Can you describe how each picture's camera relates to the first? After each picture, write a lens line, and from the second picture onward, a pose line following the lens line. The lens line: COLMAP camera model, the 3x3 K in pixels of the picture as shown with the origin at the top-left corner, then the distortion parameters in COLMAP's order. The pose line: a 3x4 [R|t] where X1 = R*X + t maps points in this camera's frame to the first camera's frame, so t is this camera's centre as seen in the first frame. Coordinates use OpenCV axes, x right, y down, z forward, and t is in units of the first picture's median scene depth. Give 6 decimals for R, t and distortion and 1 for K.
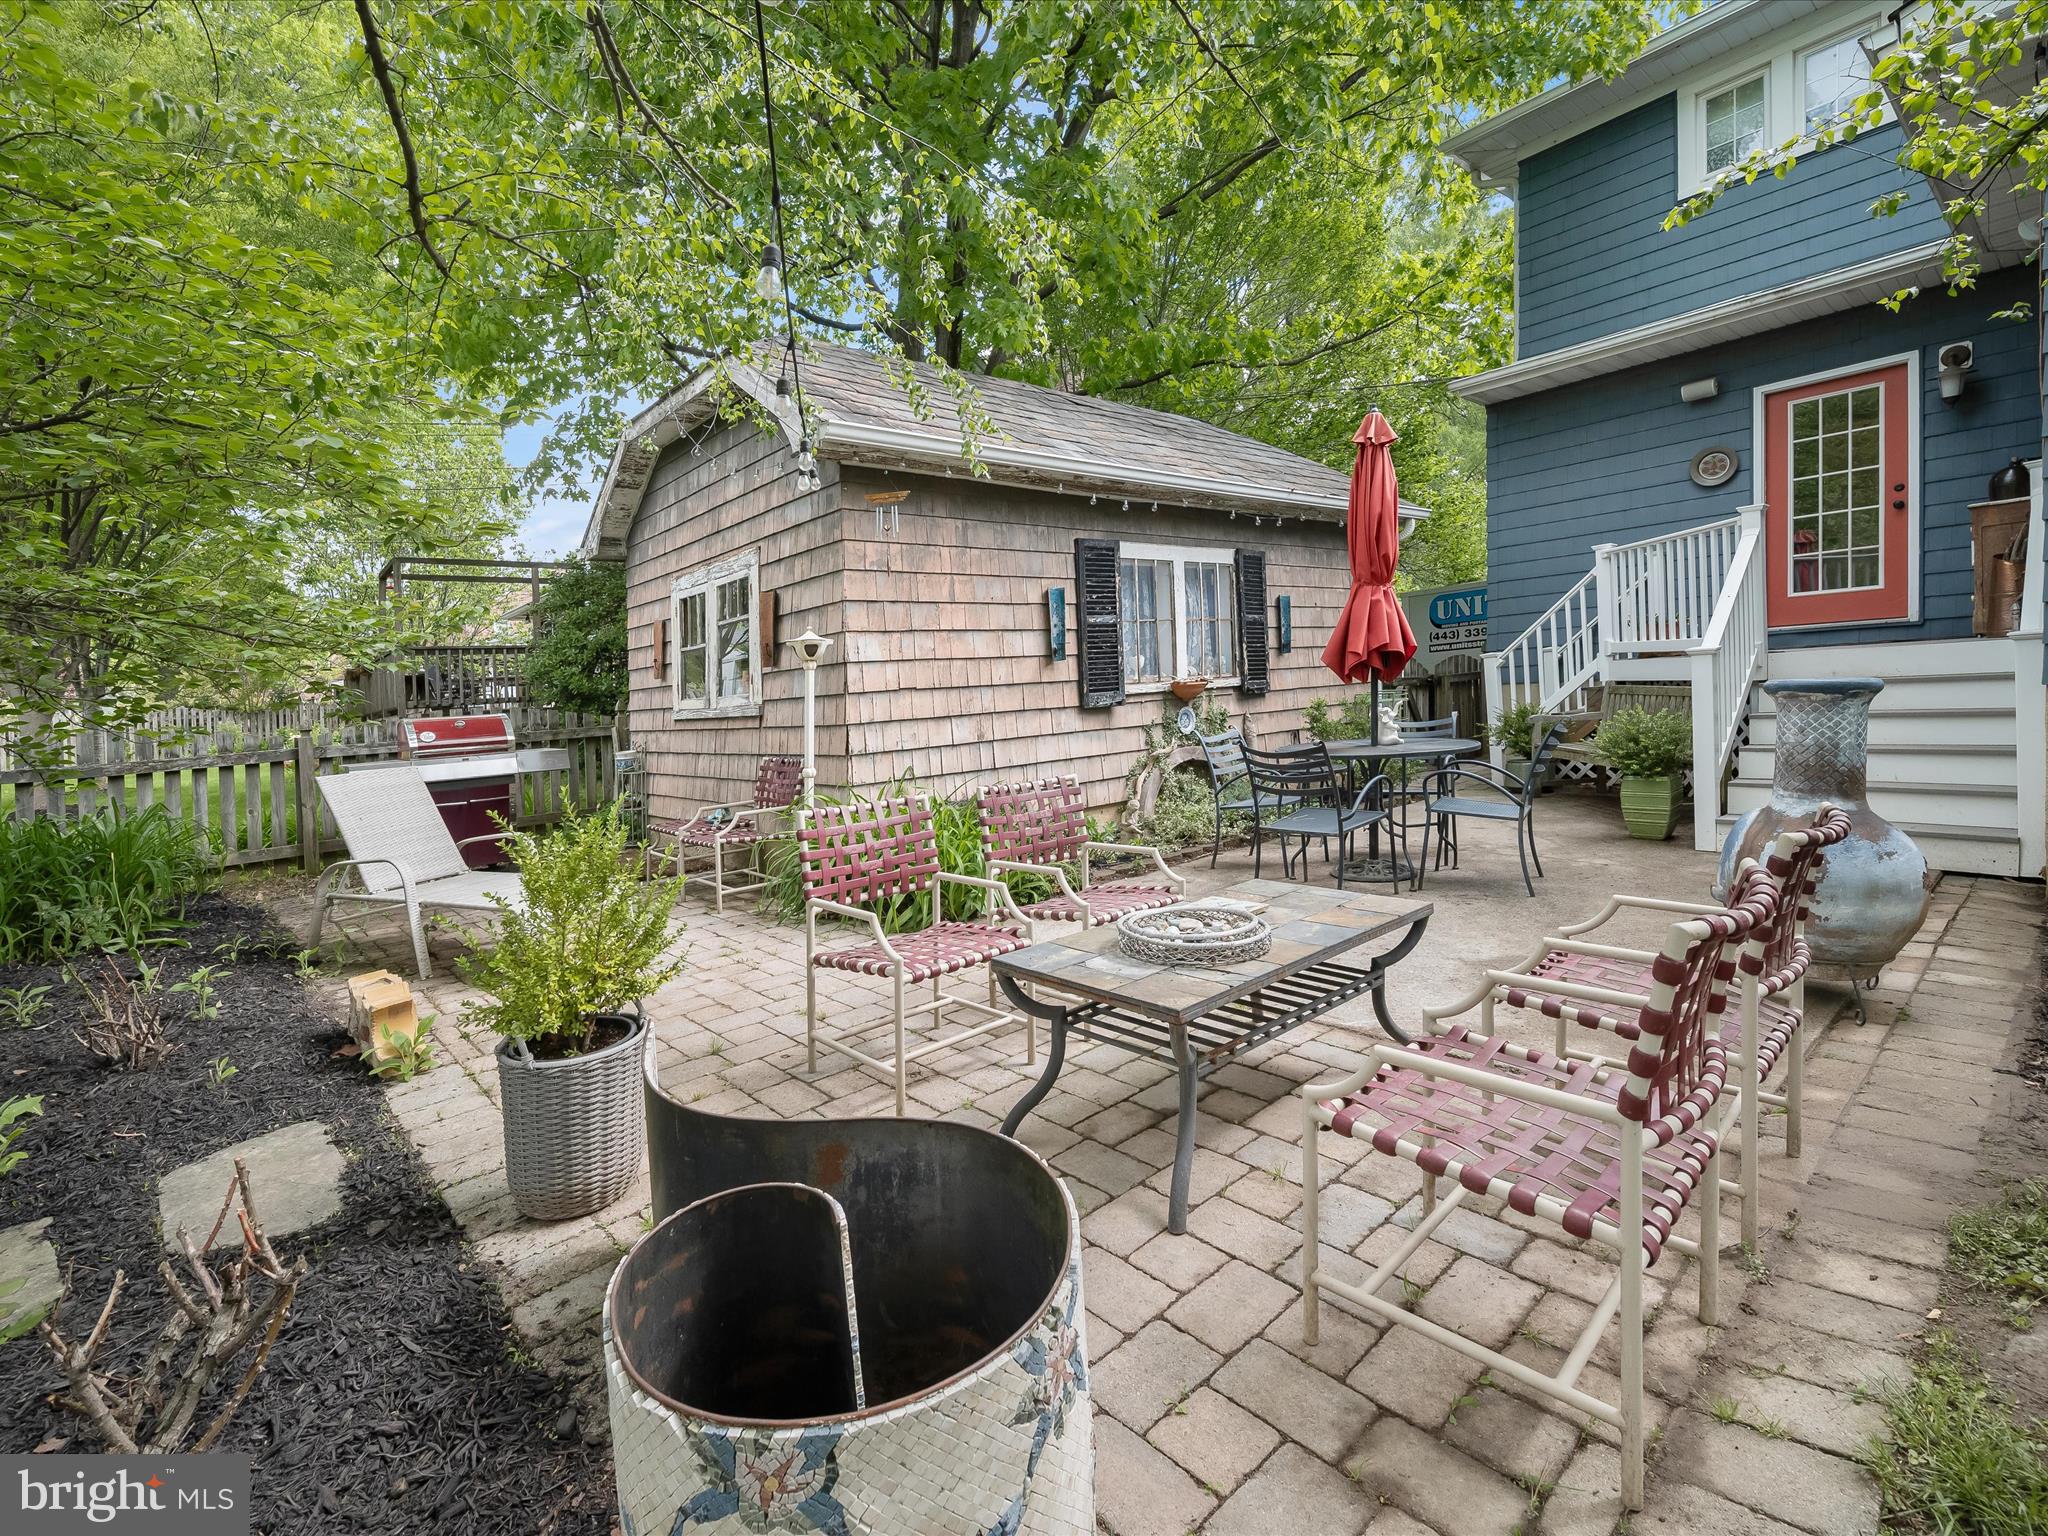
lens RADIAL K [[936.4, 0, 981.5], [0, 936.4, 744.7], [0, 0, 1]] dist [0.004451, -0.000721]
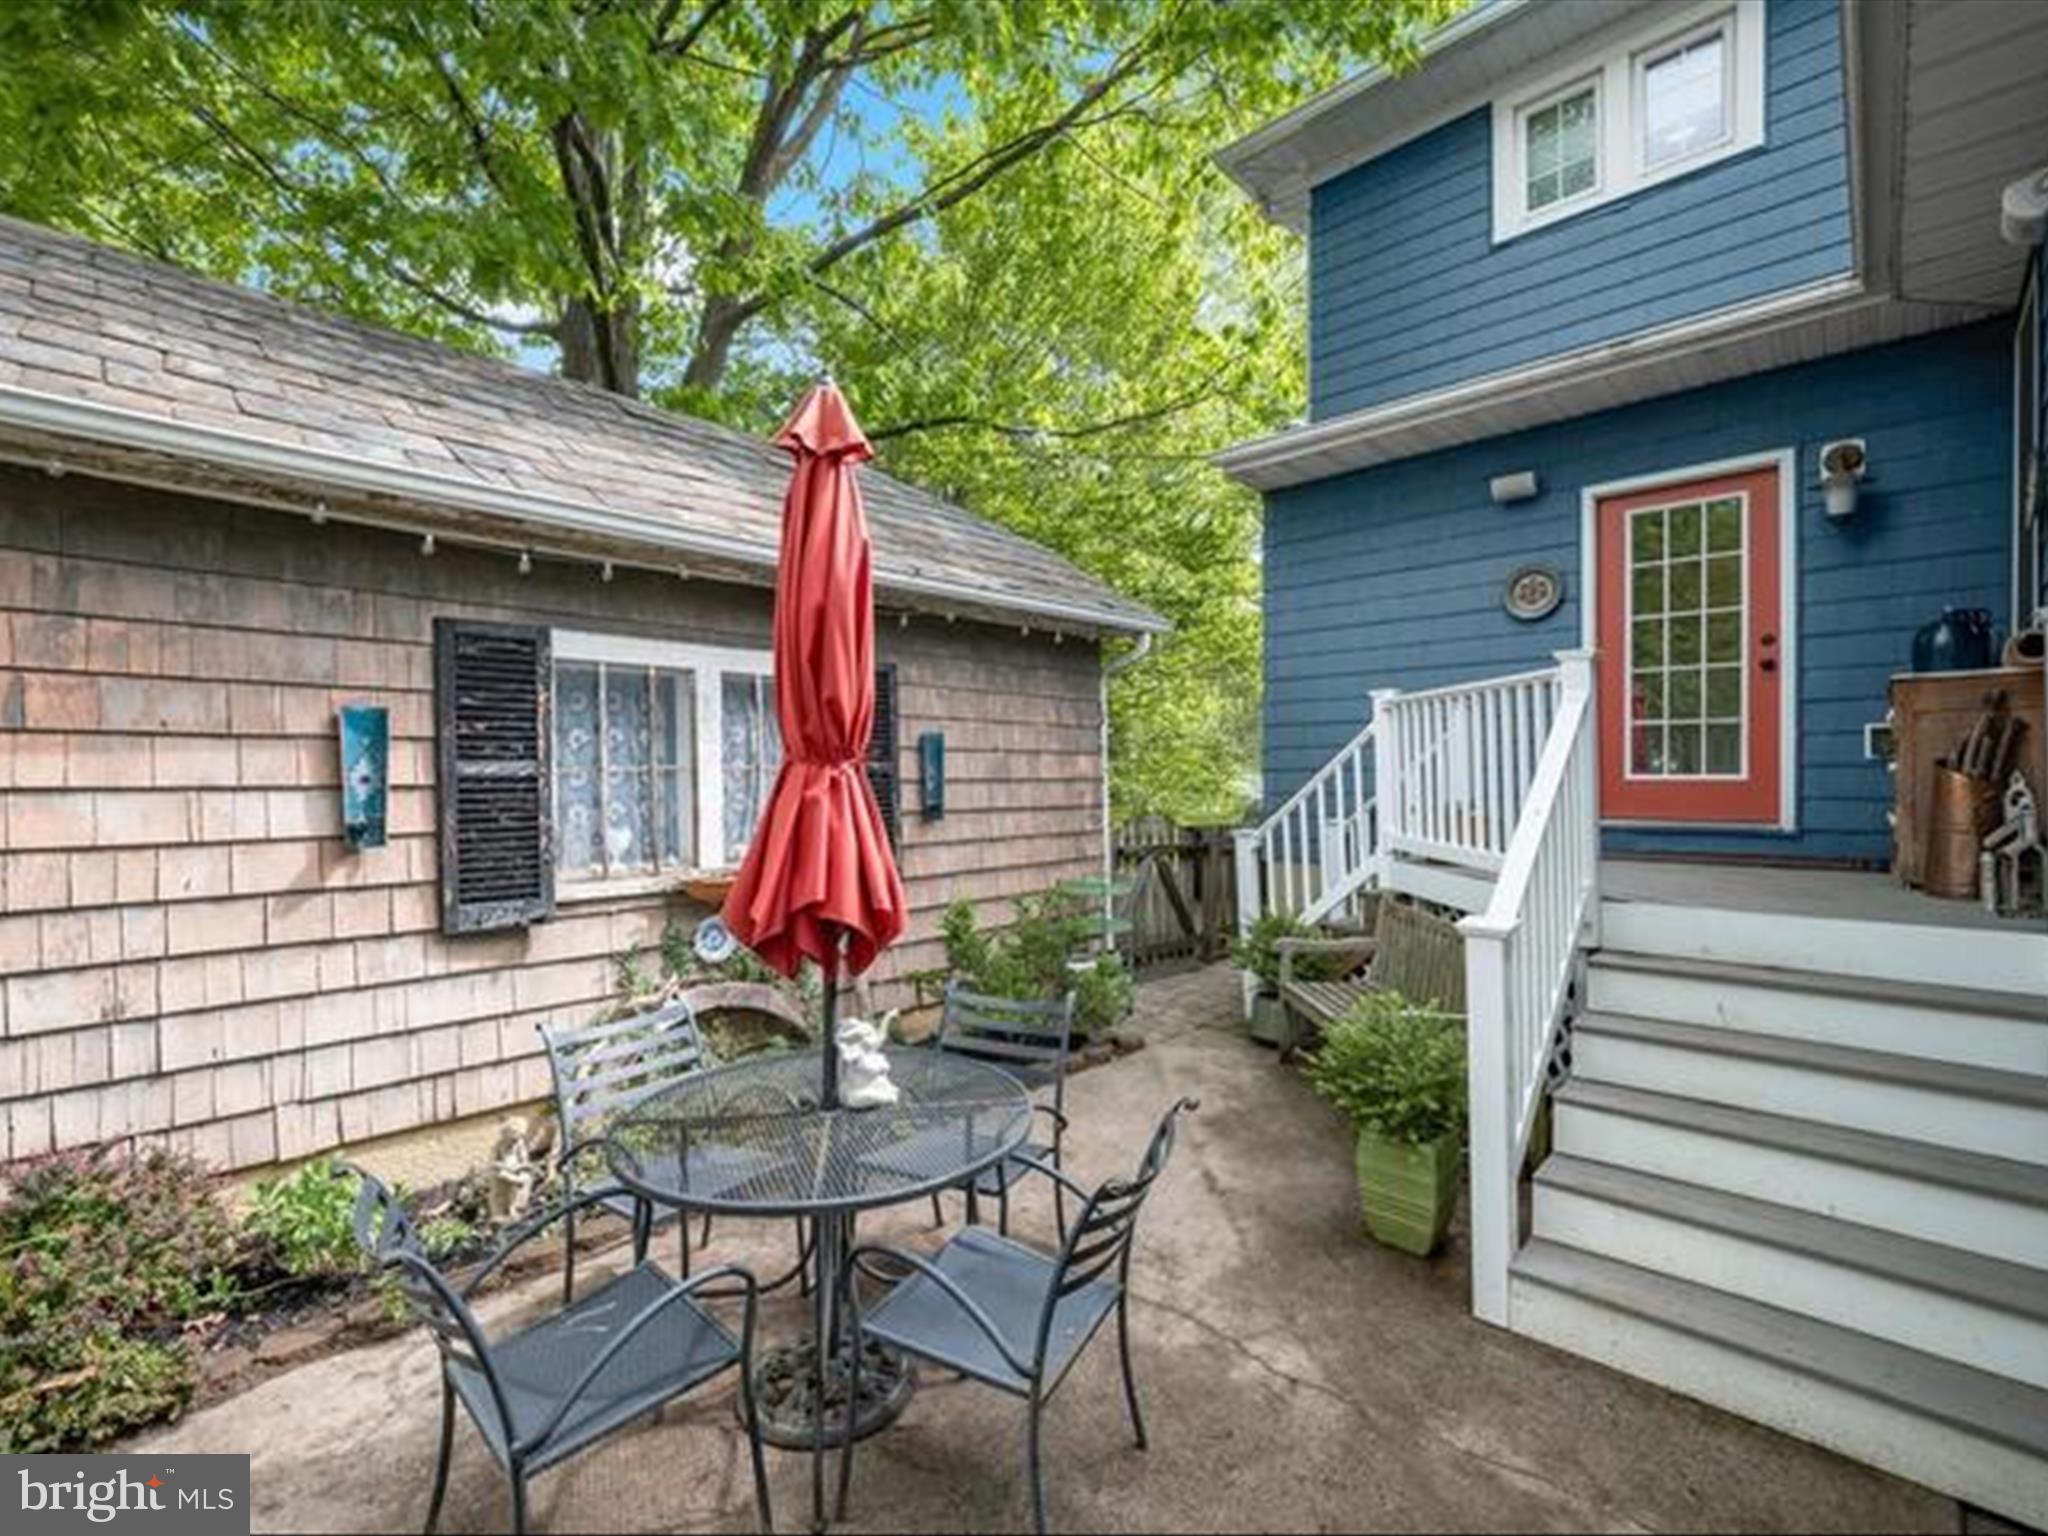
lens RADIAL K [[936.4, 0, 1022.6], [0, 936.4, 768.7], [0, 0, 1]] dist [0.004451, -0.000721]
pose [[0.987822, 0.054959, 0.145558, 0.321390], [-0.044979, 0.996462, -0.070997, -0.100250], [-0.148945, 0.063585, 0.986799, 0.387026]]
